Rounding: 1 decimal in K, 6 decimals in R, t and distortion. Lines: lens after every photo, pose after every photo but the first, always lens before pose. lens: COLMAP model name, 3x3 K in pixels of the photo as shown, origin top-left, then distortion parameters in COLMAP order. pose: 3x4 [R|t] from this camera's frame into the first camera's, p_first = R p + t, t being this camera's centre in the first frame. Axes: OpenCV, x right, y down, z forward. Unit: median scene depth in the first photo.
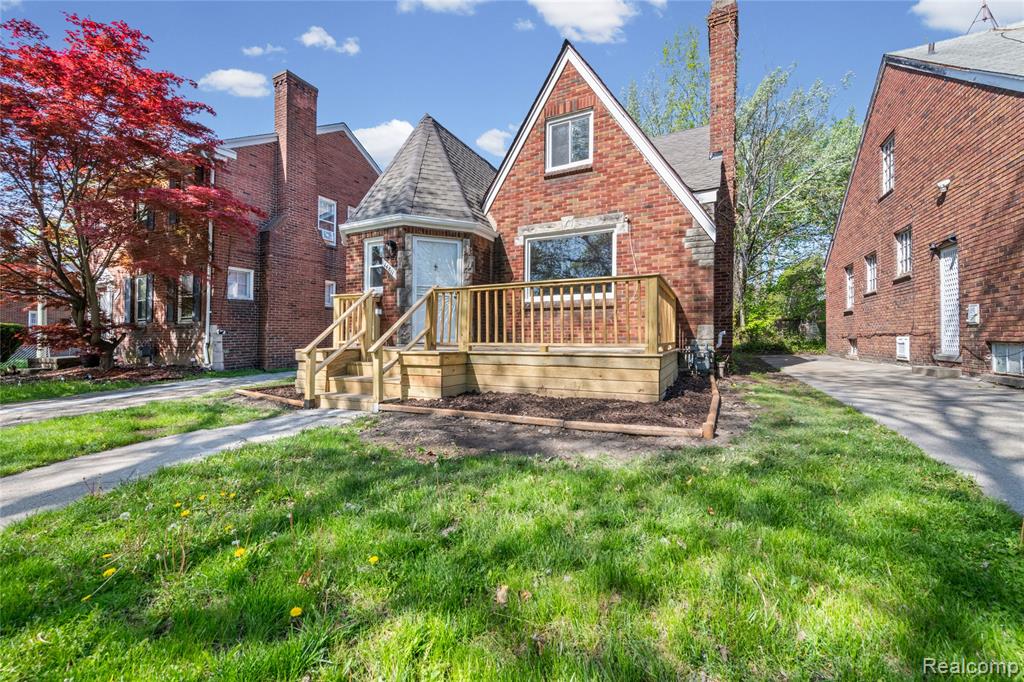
lens RADIAL K [[414.7, 0, 501.8], [0, 414.7, 364.7], [0, 0, 1]] dist [0.009850, -0.001953]
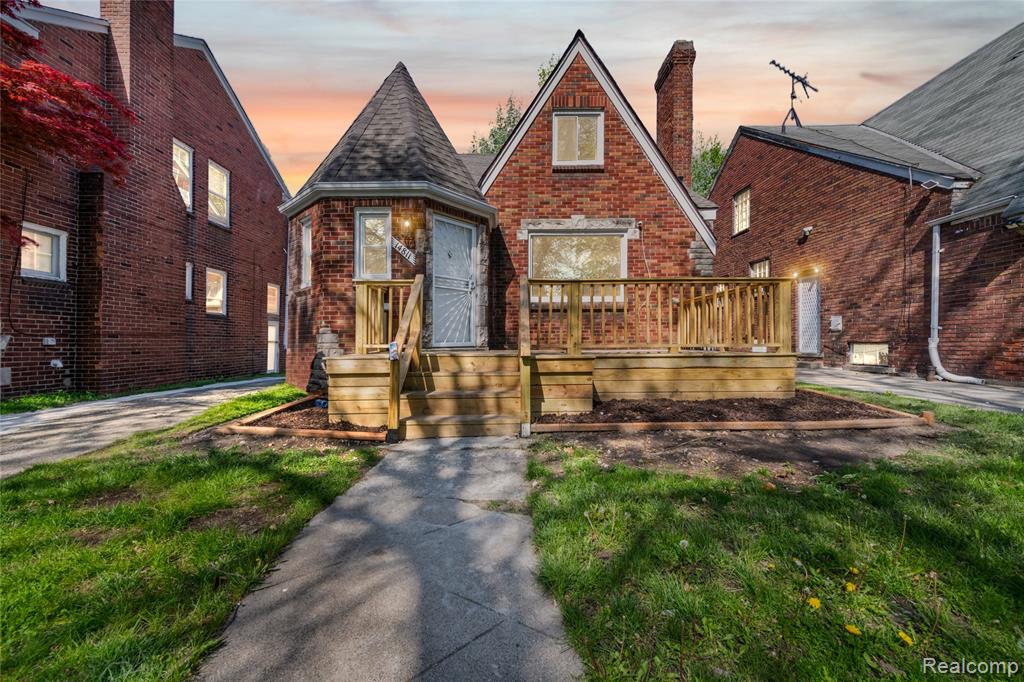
lens RADIAL K [[414.7, 0, 503.9], [0, 414.7, 370.4], [0, 0, 1]] dist [0.009850, -0.001953]
pose [[0.885732, -0.034071, 0.462944, -0.472250], [0.035454, 0.999355, 0.005716, -0.007685], [-0.462840, 0.011351, 0.886369, 0.236332]]
